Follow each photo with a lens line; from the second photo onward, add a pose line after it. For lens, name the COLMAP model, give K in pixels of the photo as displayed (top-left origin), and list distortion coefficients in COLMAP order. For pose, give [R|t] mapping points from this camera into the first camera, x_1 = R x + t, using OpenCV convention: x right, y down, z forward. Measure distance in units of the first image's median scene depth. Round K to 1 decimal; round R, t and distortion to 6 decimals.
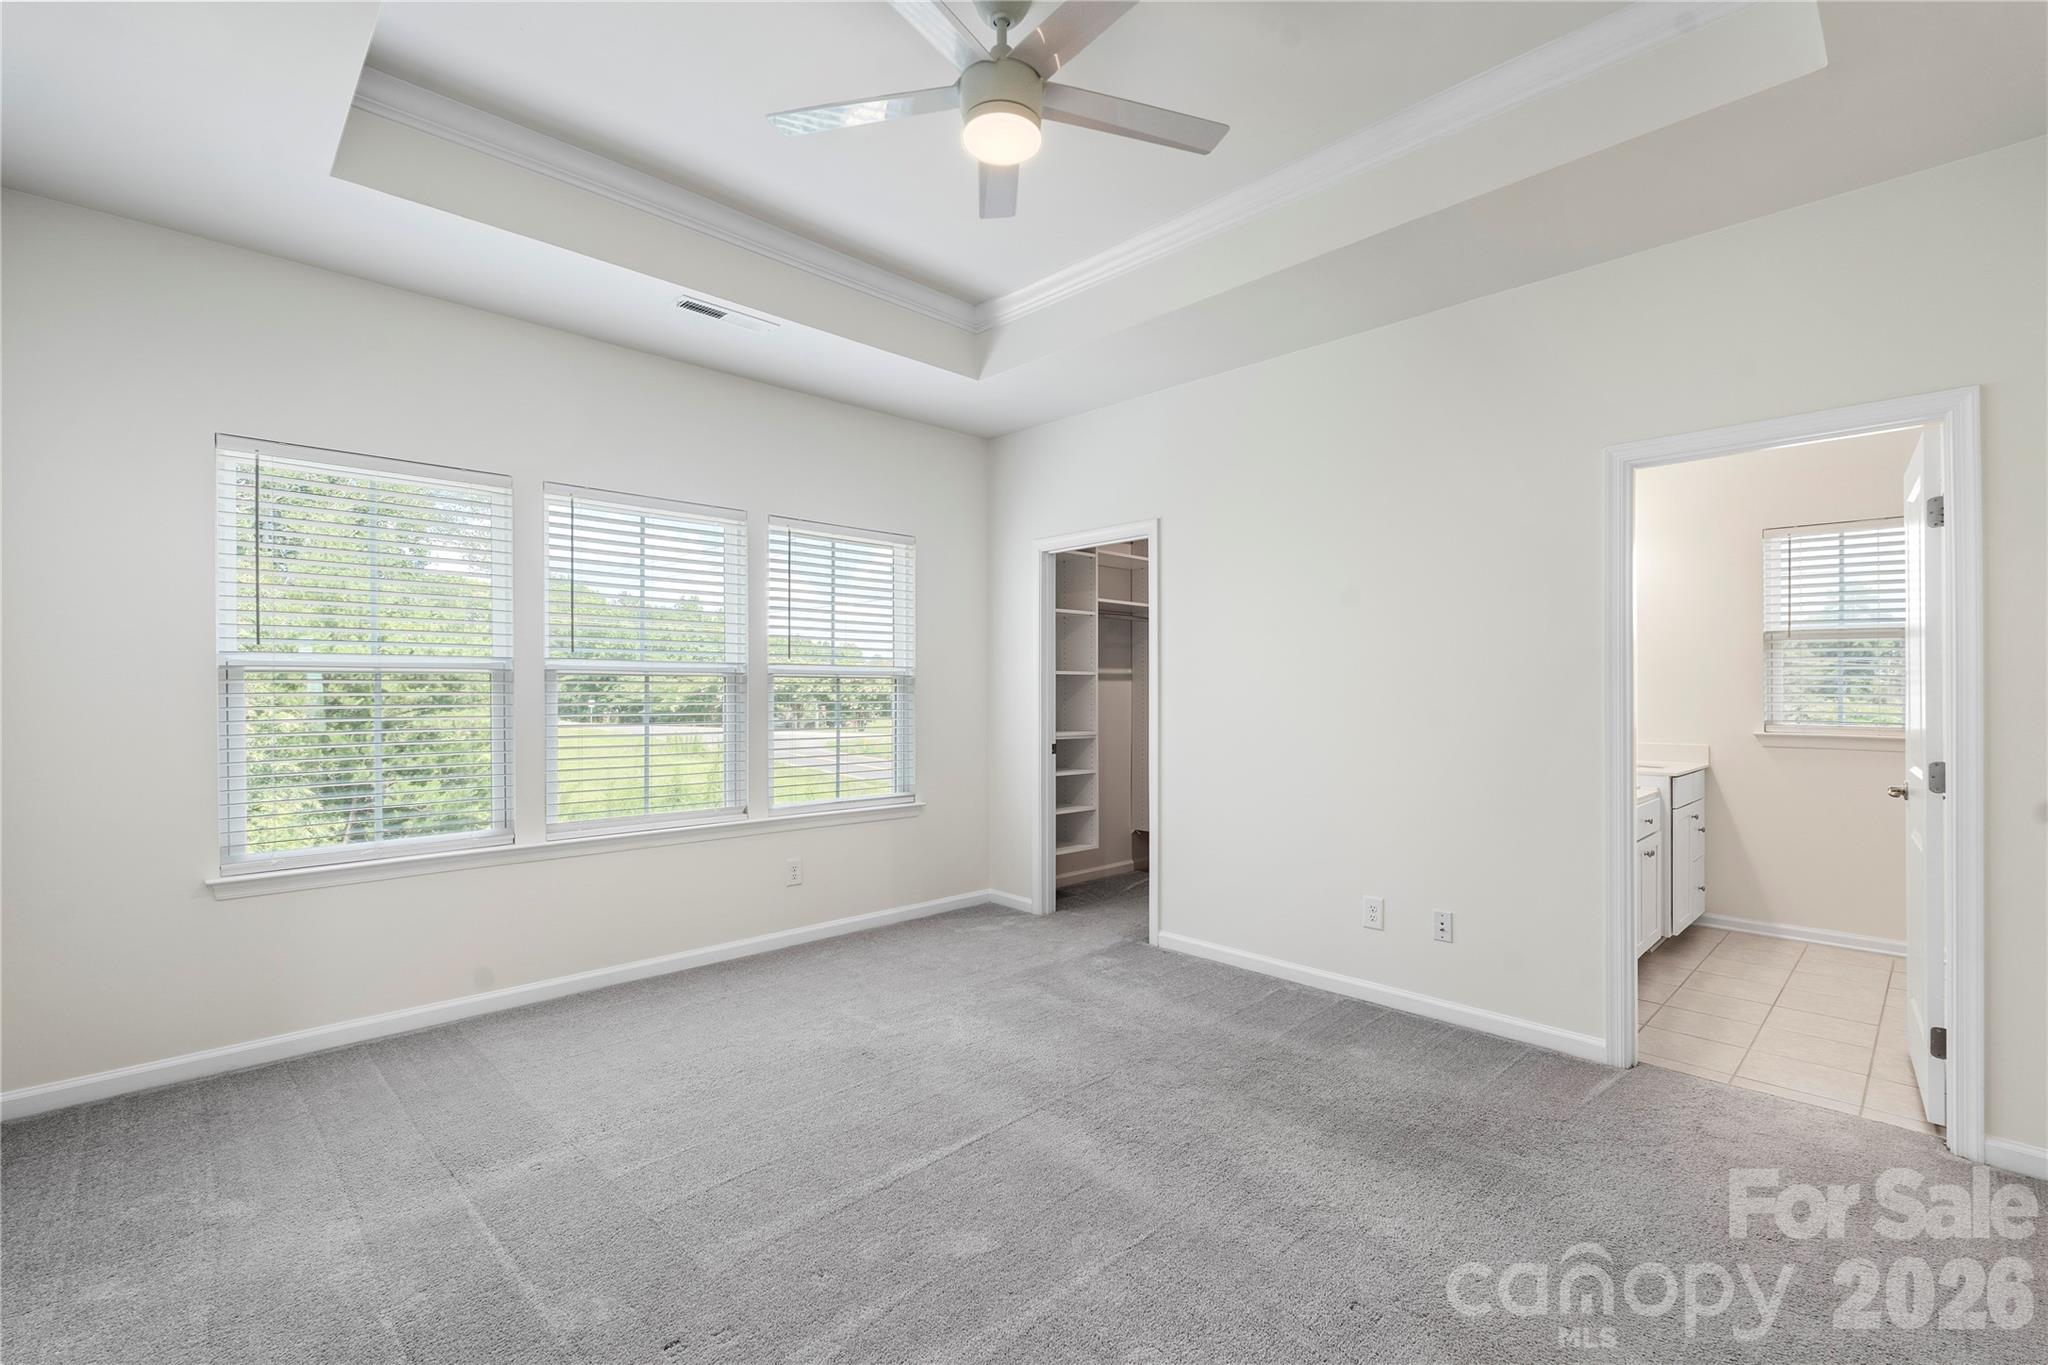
lens RADIAL K [[907.9, 0, 1033.4], [0, 907.9, 685.4], [0, 0, 1]] dist [-0.006667, 0.001620]
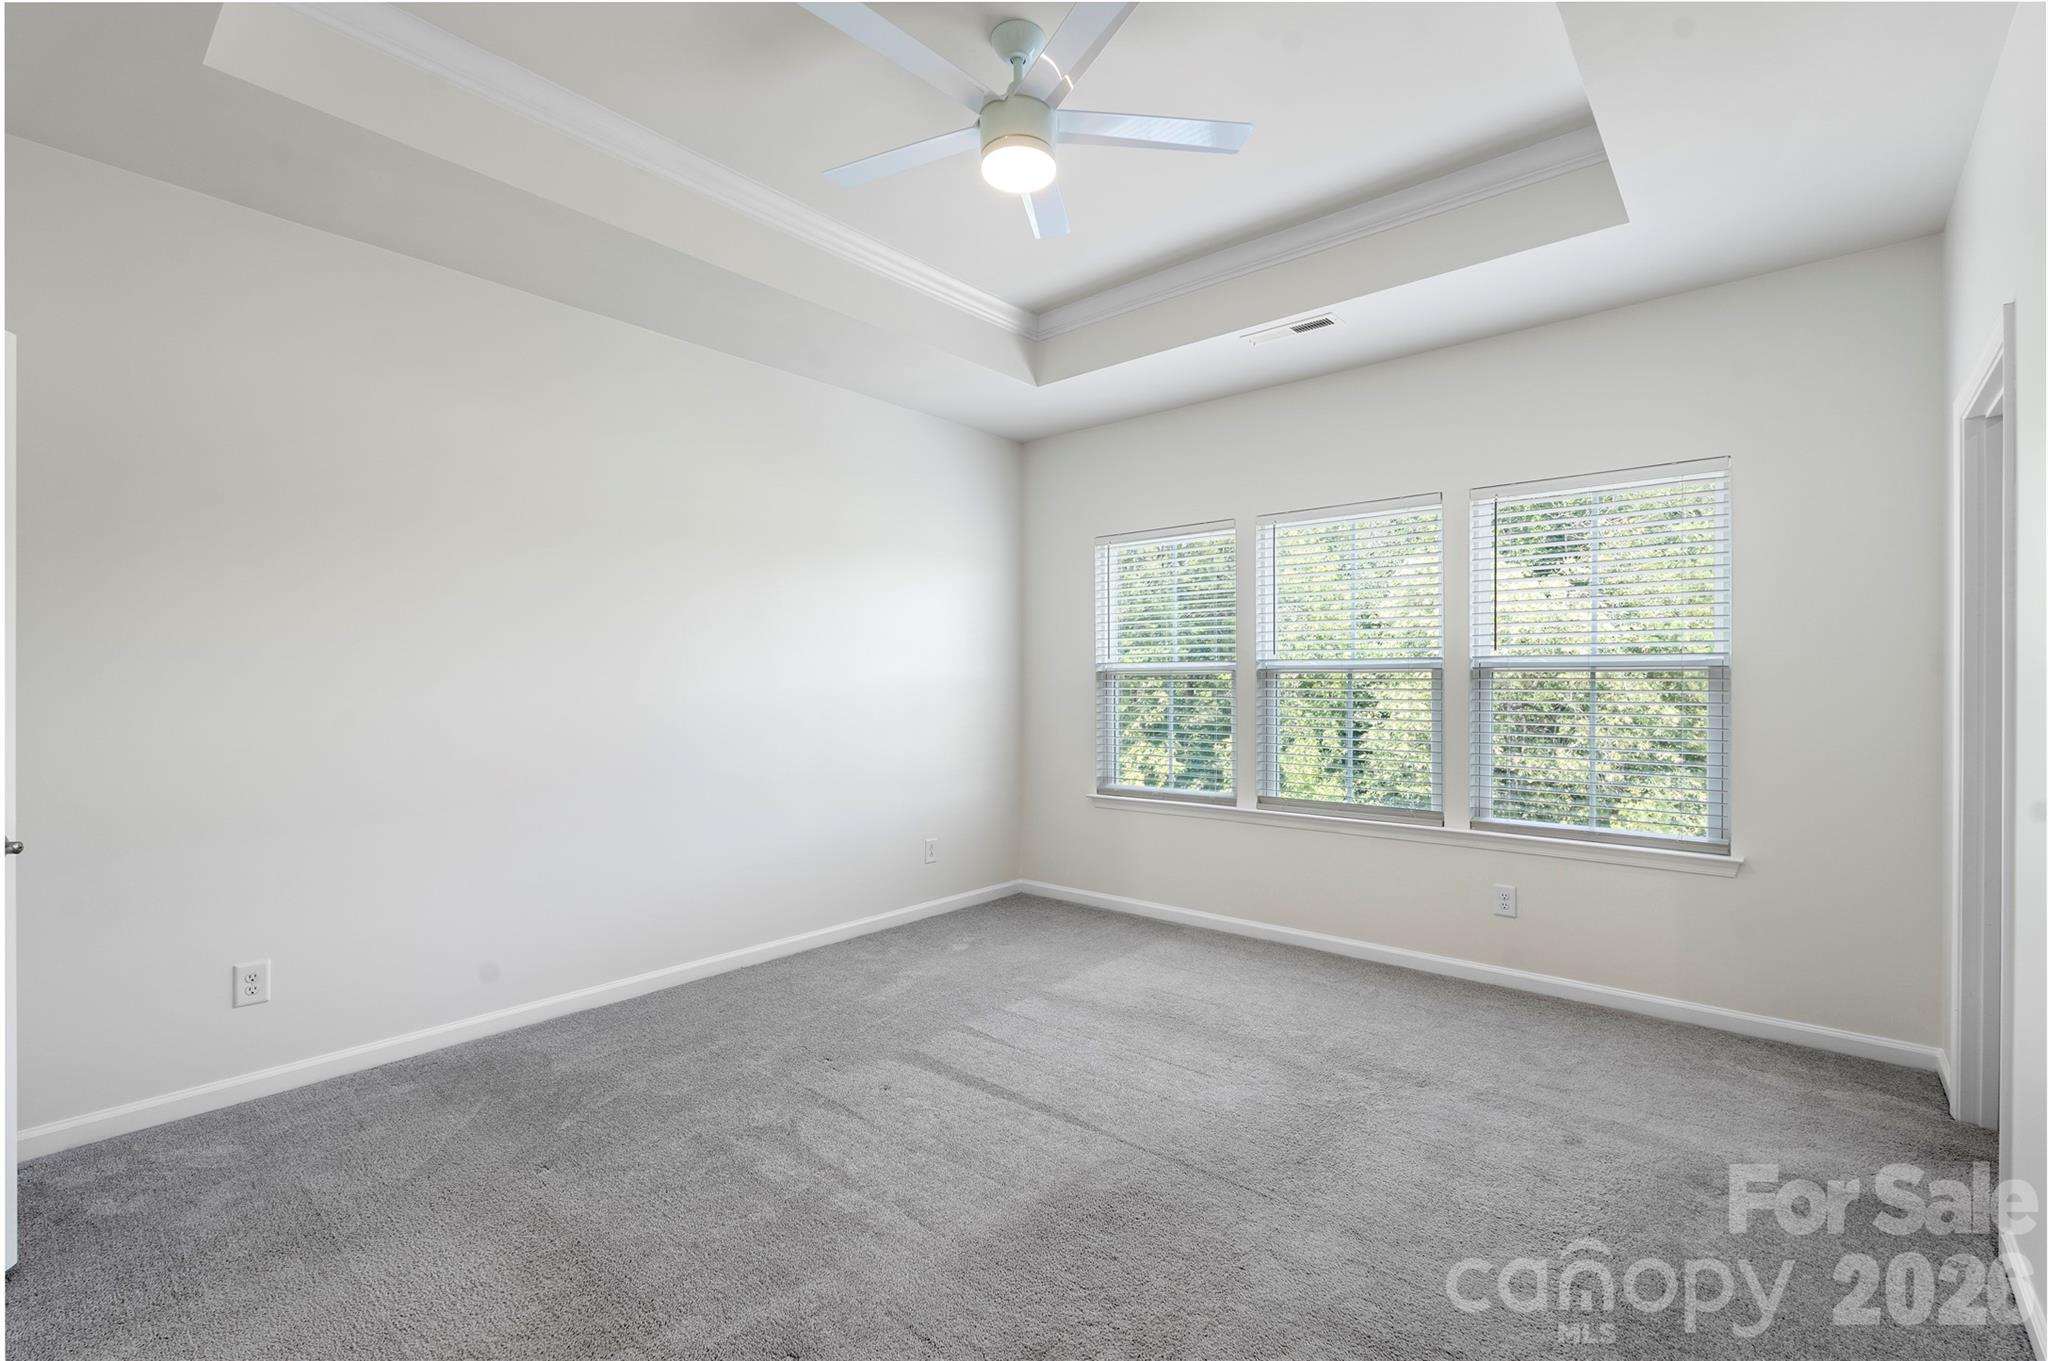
lens RADIAL K [[907.9, 0, 1043.0], [0, 907.9, 685.7], [0, 0, 1]] dist [-0.006667, 0.001620]
pose [[0.083952, 0.001559, -0.996469, 0.651485], [0.004285, 0.999989, 0.001925, 0.000232], [0.996461, -0.004432, 0.083945, 0.592078]]
